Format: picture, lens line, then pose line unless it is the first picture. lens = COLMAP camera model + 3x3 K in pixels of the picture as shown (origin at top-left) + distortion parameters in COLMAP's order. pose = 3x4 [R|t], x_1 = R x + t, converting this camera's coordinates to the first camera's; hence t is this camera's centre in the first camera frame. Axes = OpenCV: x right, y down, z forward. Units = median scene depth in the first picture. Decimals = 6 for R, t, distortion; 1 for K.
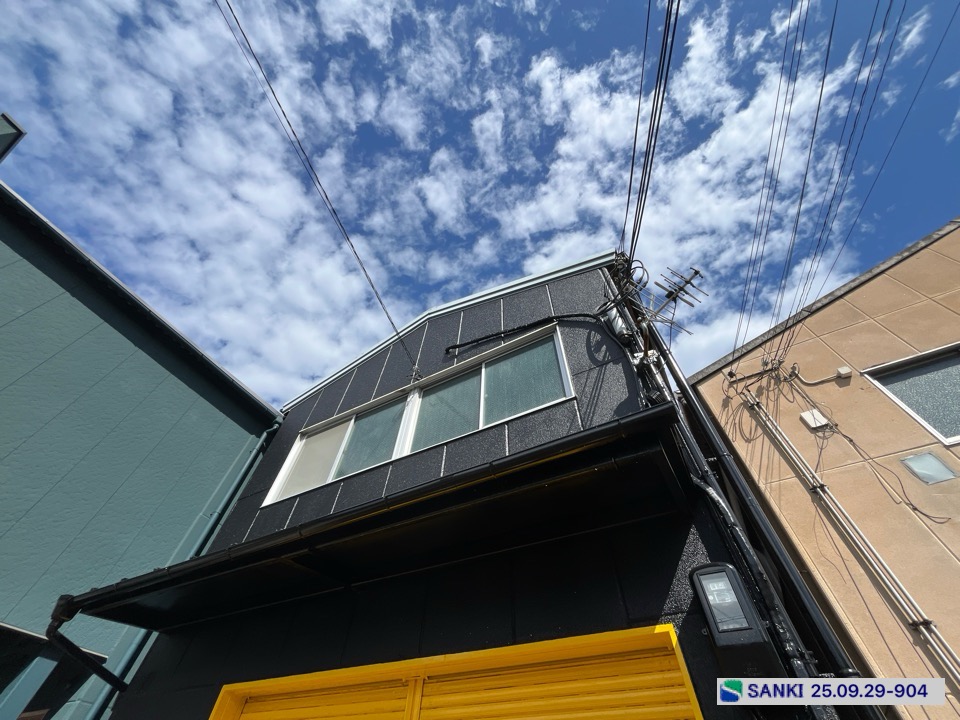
lens RADIAL K [[390.0, 0, 477.0], [0, 390.0, 360.4], [0, 0, 1]] dist [-0.002914, 0.000258]
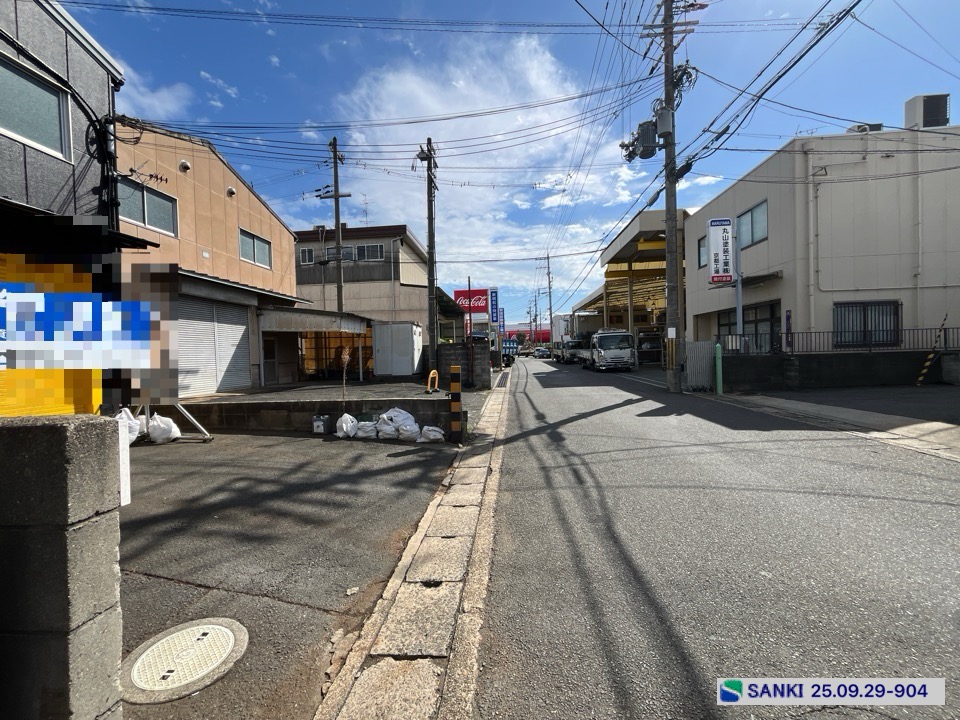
lens RADIAL K [[390.0, 0, 477.0], [0, 390.0, 360.4], [0, 0, 1]] dist [-0.002914, 0.000258]
pose [[-0.406482, -0.042758, 0.912658, -1.784686], [-0.716321, 0.634978, -0.289288, -0.125301], [-0.567148, -0.771346, -0.288736, -0.252195]]
